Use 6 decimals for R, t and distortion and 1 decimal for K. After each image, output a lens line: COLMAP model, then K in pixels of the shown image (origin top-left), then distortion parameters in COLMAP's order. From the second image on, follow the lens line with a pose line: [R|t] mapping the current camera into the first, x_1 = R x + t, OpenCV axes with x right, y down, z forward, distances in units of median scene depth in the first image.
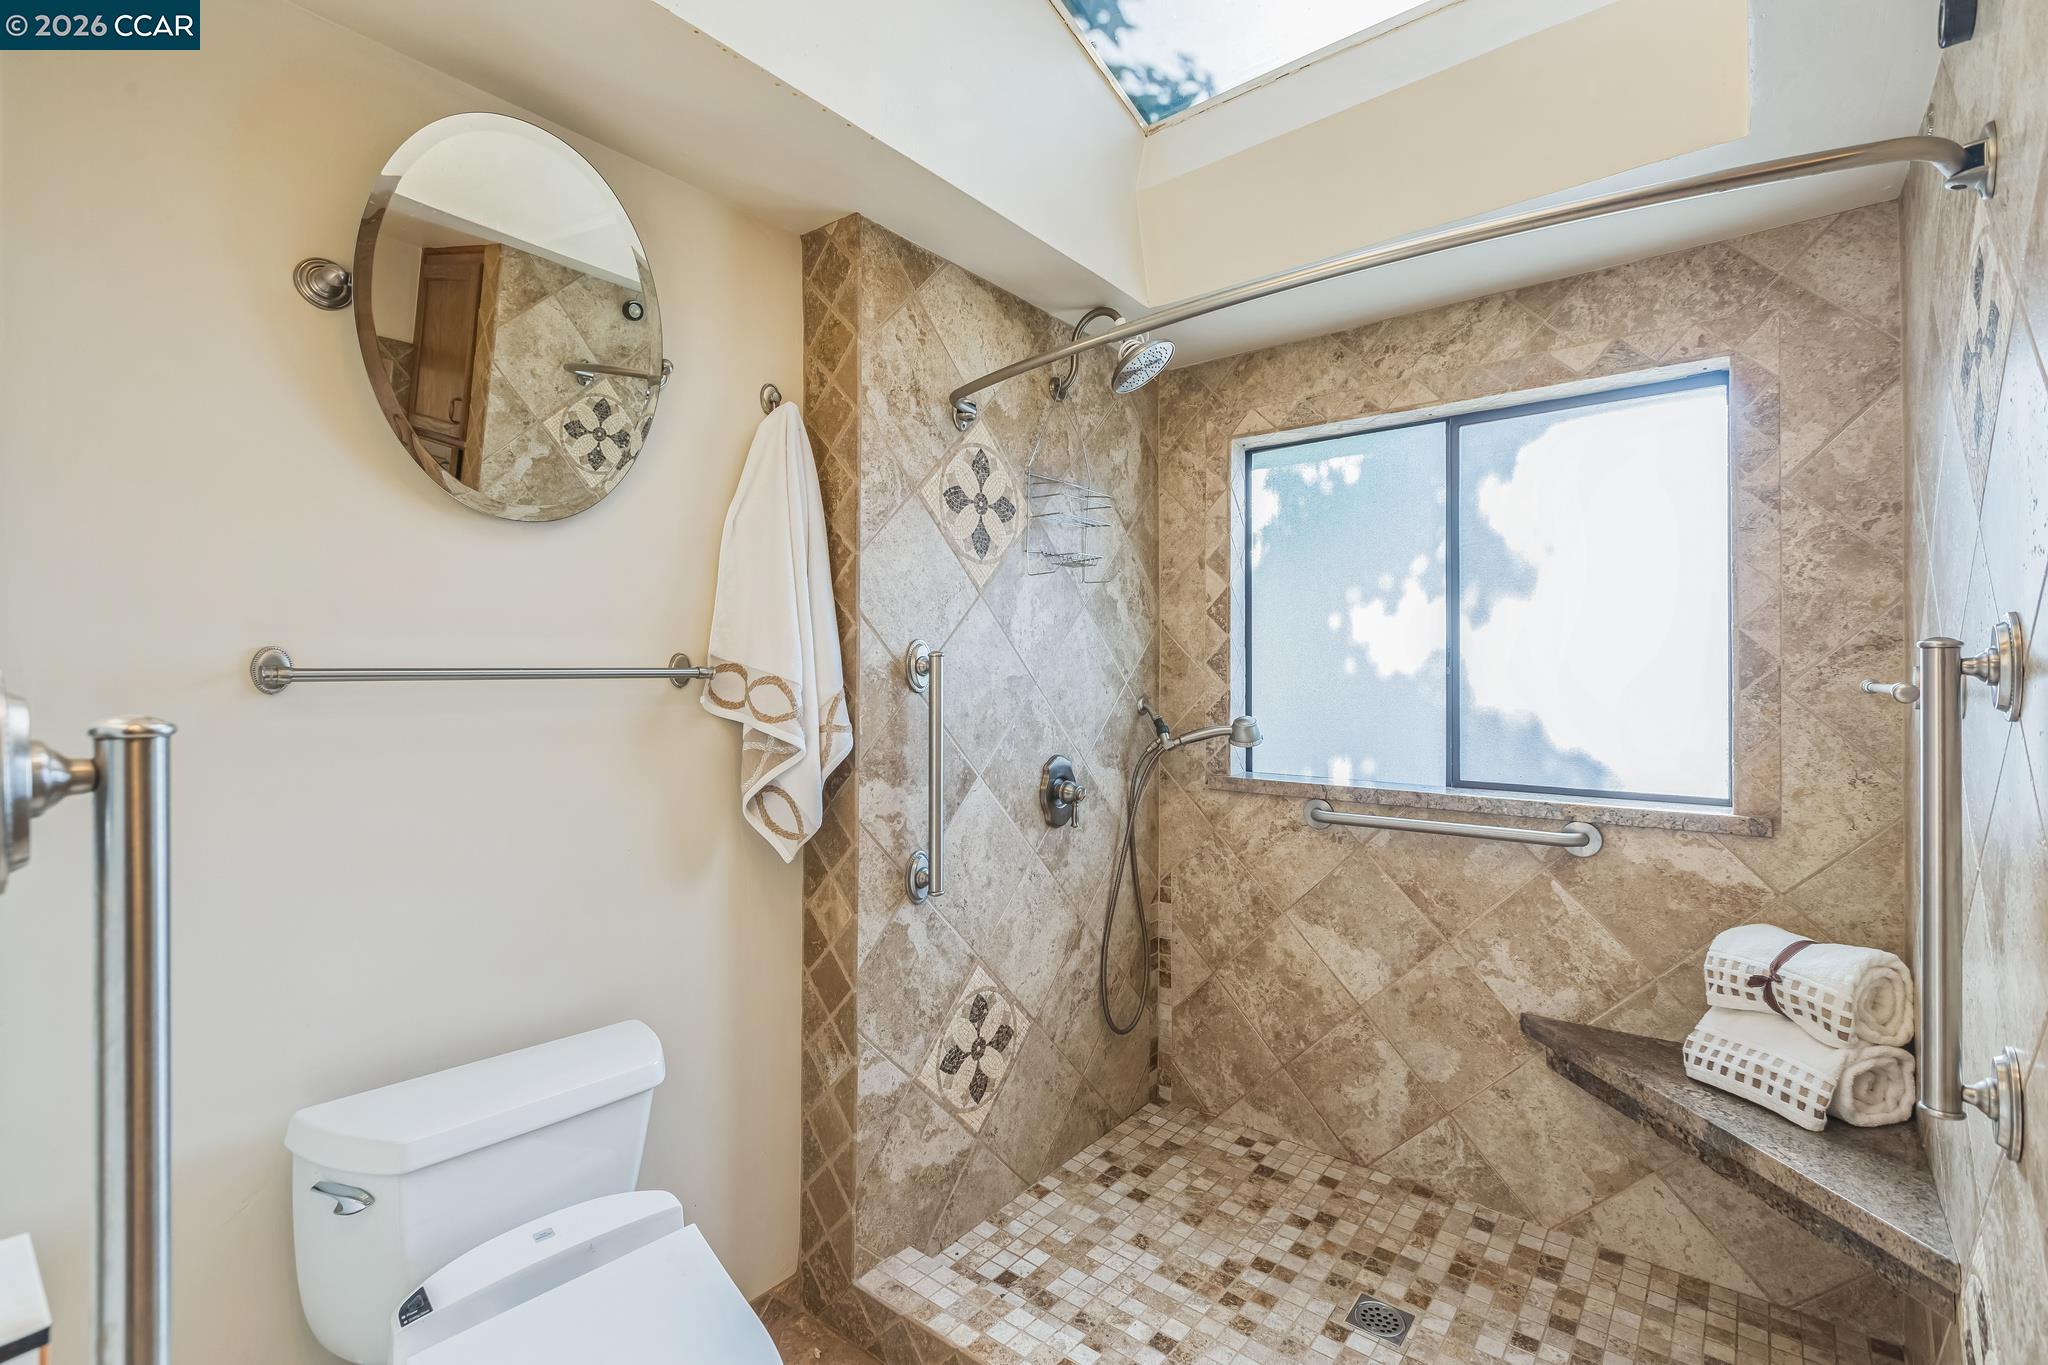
lens RADIAL K [[913.9, 0, 1019.1], [0, 913.9, 668.9], [0, 0, 1]] dist [0.004156, -0.001178]
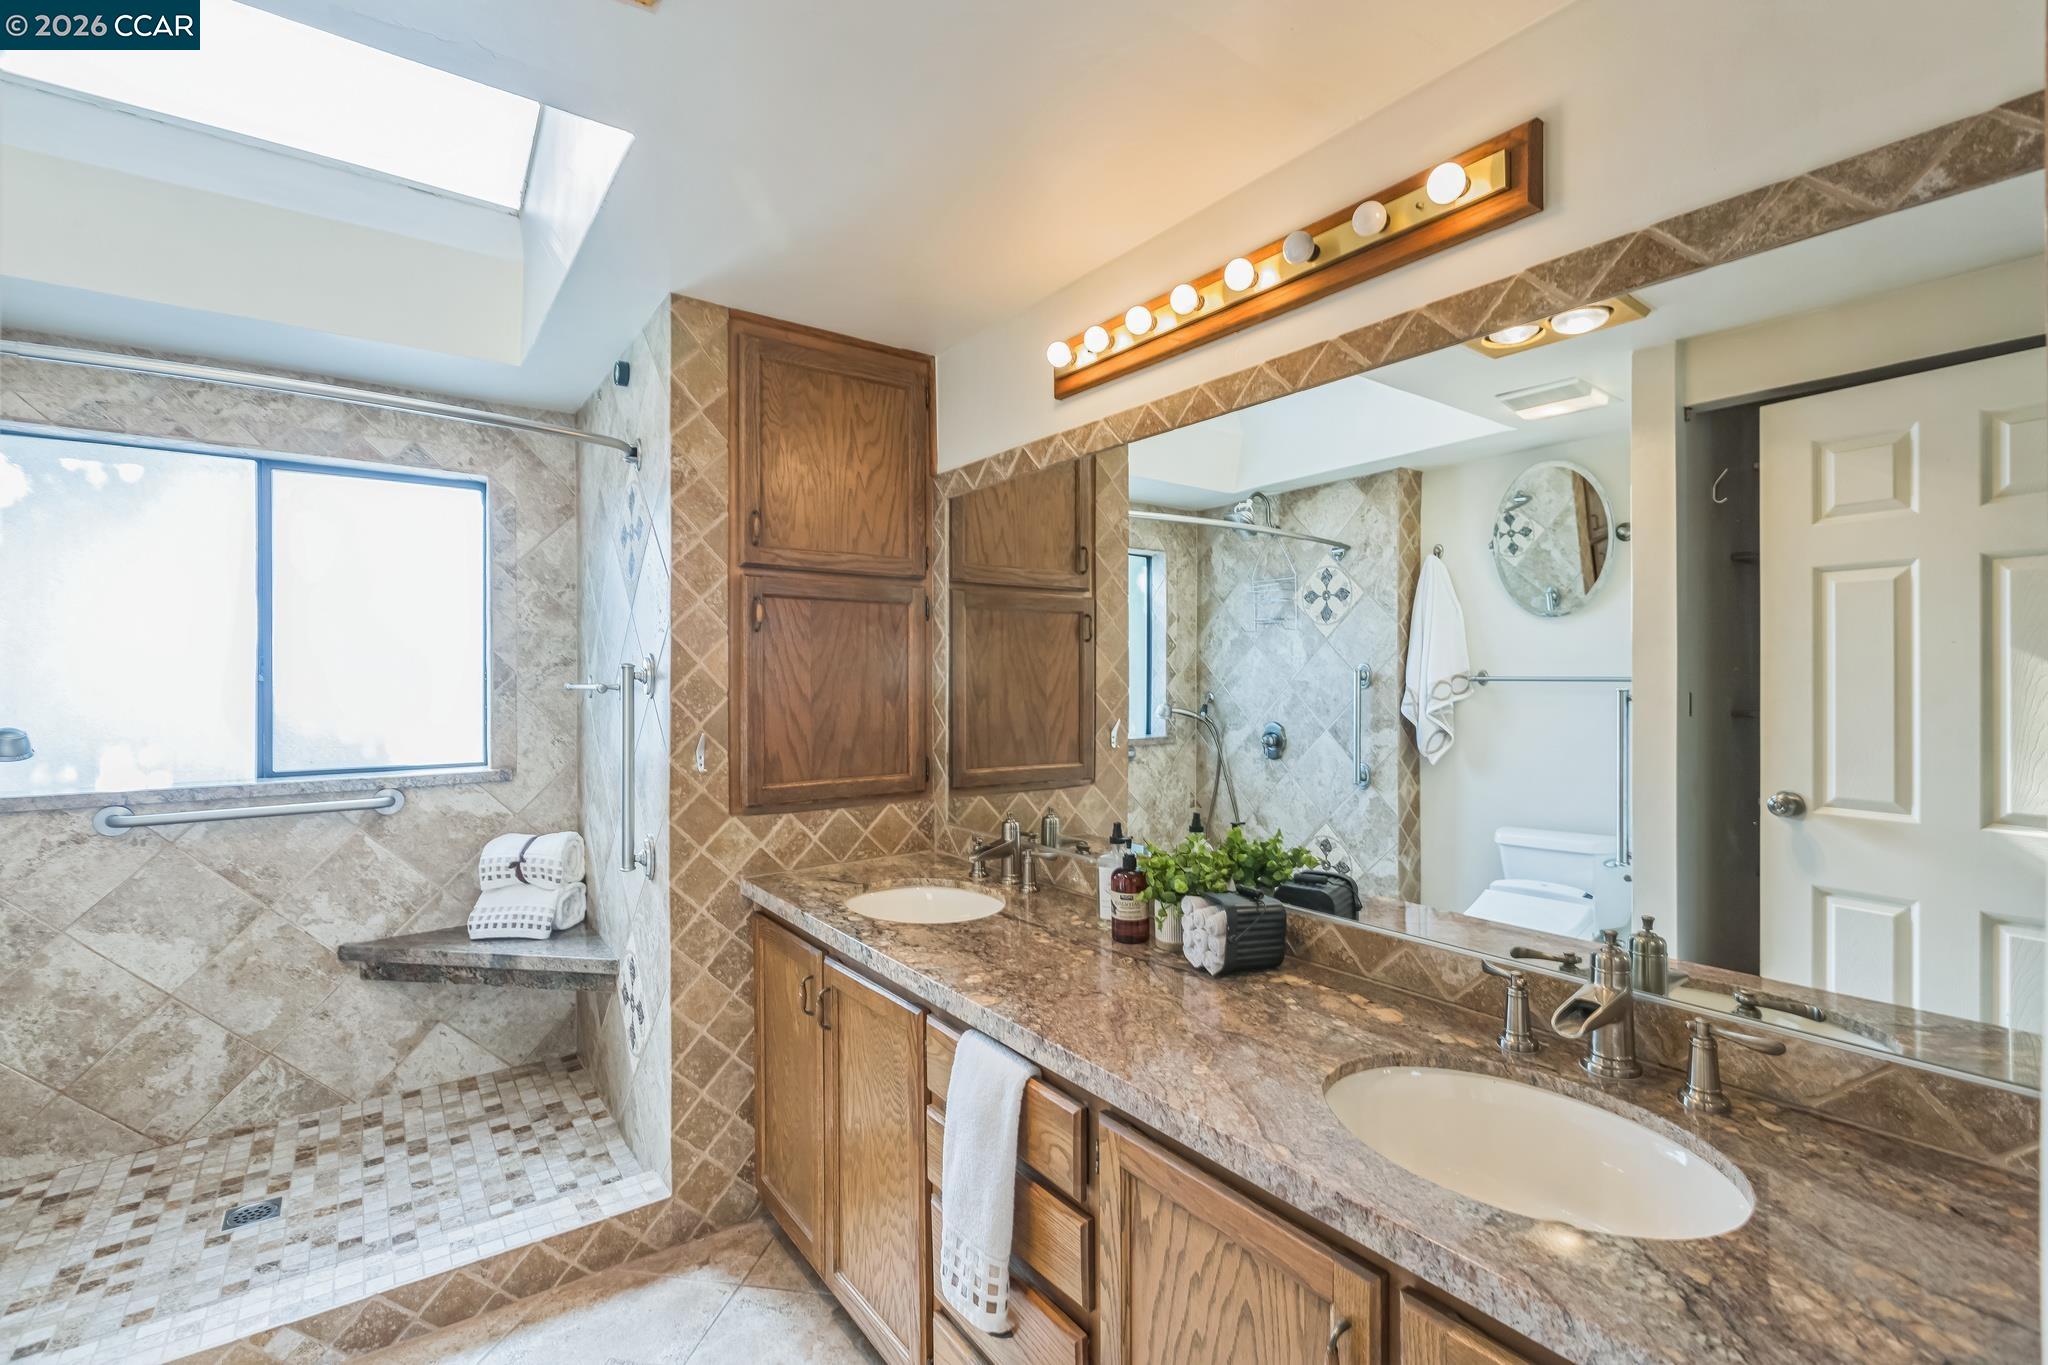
lens RADIAL K [[913.9, 0, 1024.0], [0, 913.9, 677.8], [0, 0, 1]] dist [0.004156, -0.001178]
pose [[0.259968, -0.001431, 0.965616, -0.471981], [-0.000805, 0.999998, 0.001698, -0.001258], [-0.965617, -0.001219, 0.259966, -0.275902]]
